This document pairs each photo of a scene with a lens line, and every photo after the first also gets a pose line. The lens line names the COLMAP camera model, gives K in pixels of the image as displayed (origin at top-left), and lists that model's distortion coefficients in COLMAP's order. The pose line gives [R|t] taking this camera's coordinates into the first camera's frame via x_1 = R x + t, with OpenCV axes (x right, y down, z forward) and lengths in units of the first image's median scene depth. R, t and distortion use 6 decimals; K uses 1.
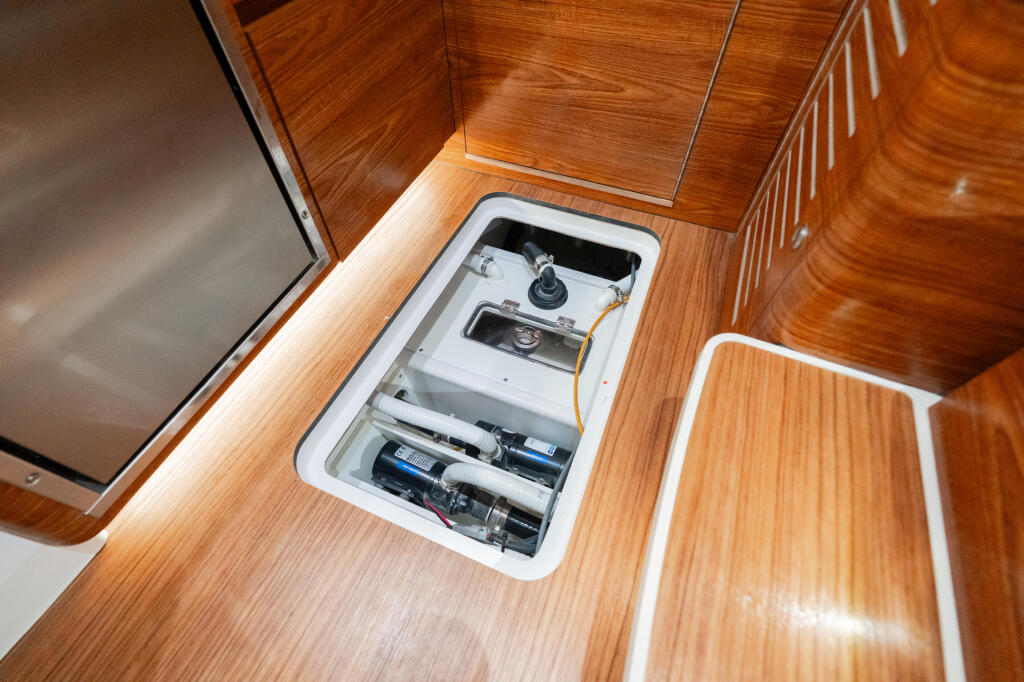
lens RADIAL K [[463.6, 0, 512.0], [0, 463.6, 341.0], [0, 0, 1]] dist [-0.012179, -0.000001]
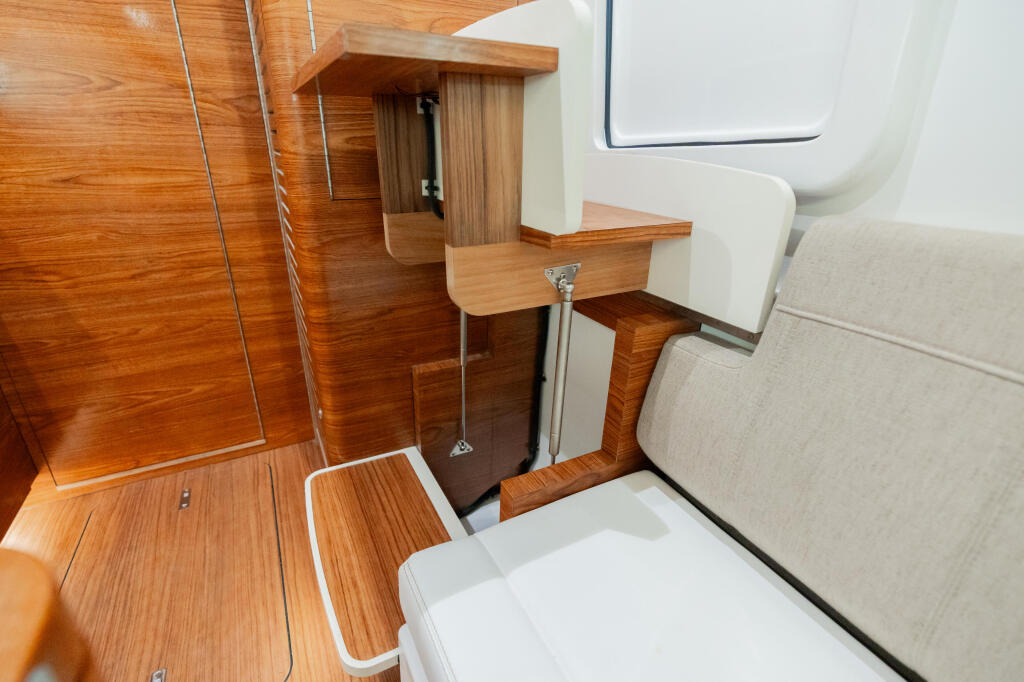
lens RADIAL K [[463.6, 0, 512.0], [0, 463.6, 341.0], [0, 0, 1]] dist [-0.012179, -0.000001]
pose [[0.628100, -0.278881, 0.726440, -0.143642], [0.606086, 0.760825, -0.231958, 0.301703], [-0.488005, 0.585979, 0.646900, -0.547847]]
